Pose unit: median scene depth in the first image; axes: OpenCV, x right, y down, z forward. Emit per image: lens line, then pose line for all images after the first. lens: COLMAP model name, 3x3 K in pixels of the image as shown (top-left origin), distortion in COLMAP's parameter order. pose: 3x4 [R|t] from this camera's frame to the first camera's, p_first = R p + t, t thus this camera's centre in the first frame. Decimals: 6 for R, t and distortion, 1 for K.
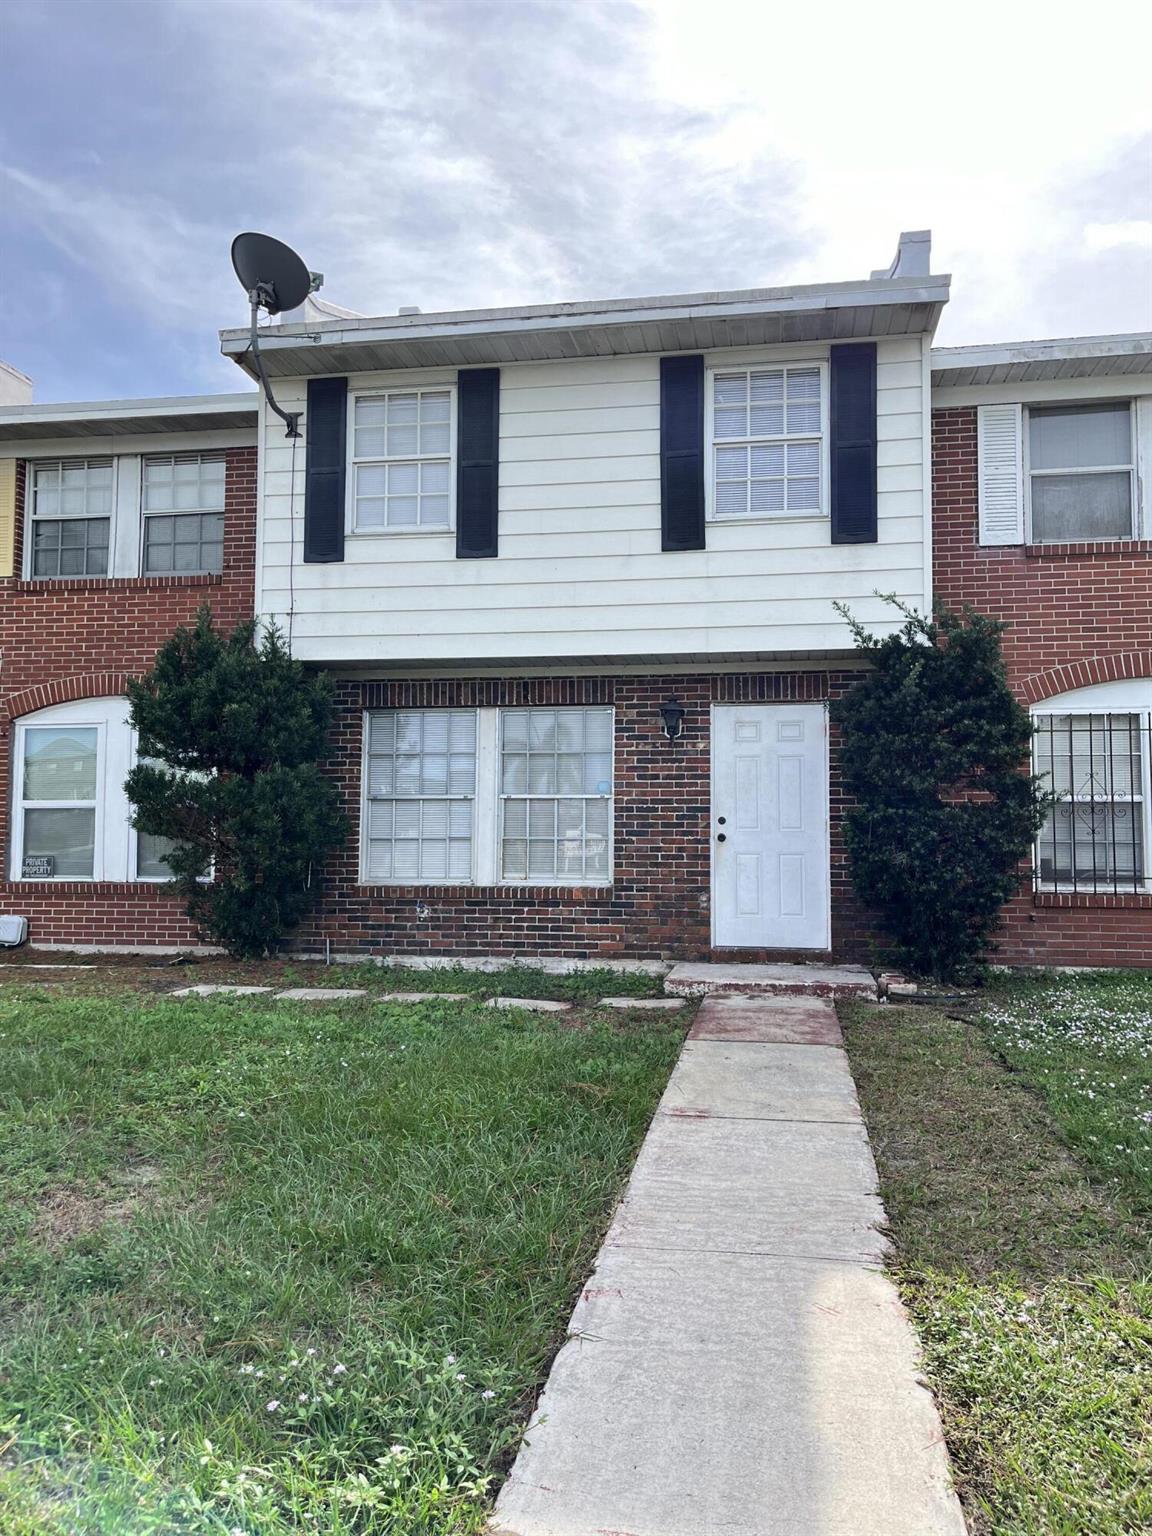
lens RADIAL K [[1167.7, 0, 586.0], [0, 1167.7, 767.1], [0, 0, 1]] dist [0.057671, -0.061415]
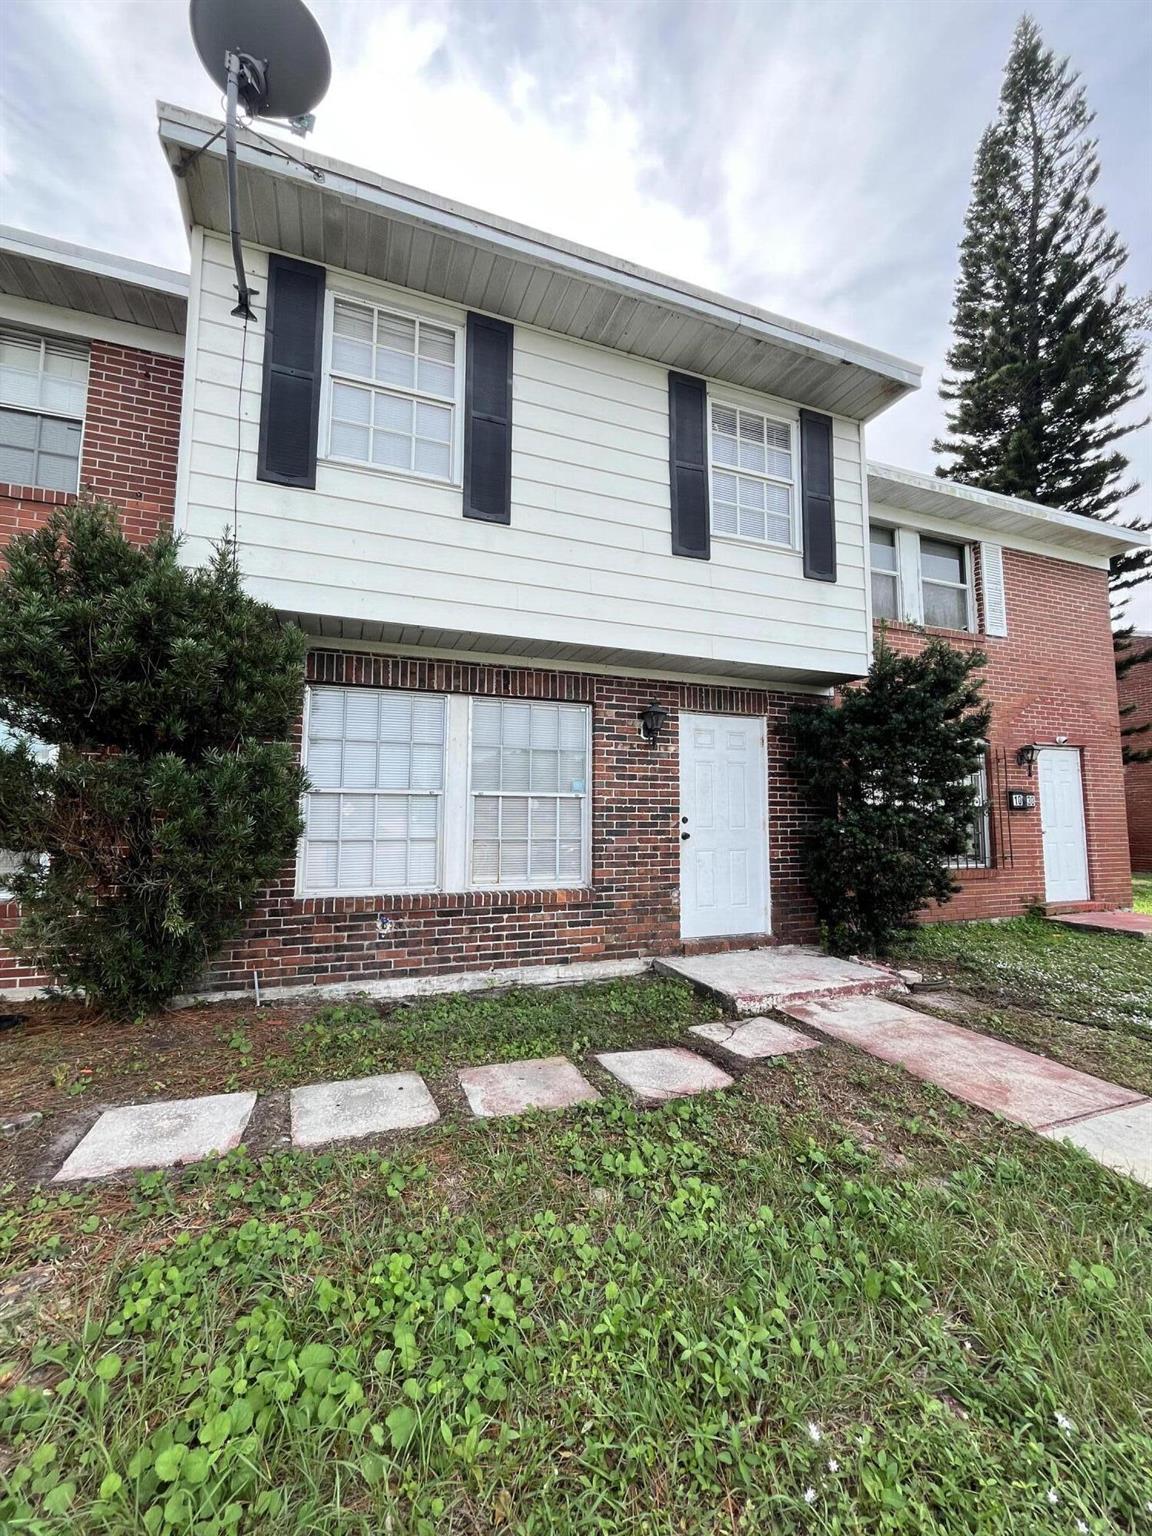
lens RADIAL K [[623.4, 0, 567.8], [0, 623.4, 764.7], [0, 0, 1]] dist [-0.004539, 0.000182]
pose [[0.860906, 0.043444, 0.506905, -0.265268], [-0.035907, 0.999051, -0.024640, 0.012928], [-0.507495, 0.003011, 0.861650, 0.556403]]
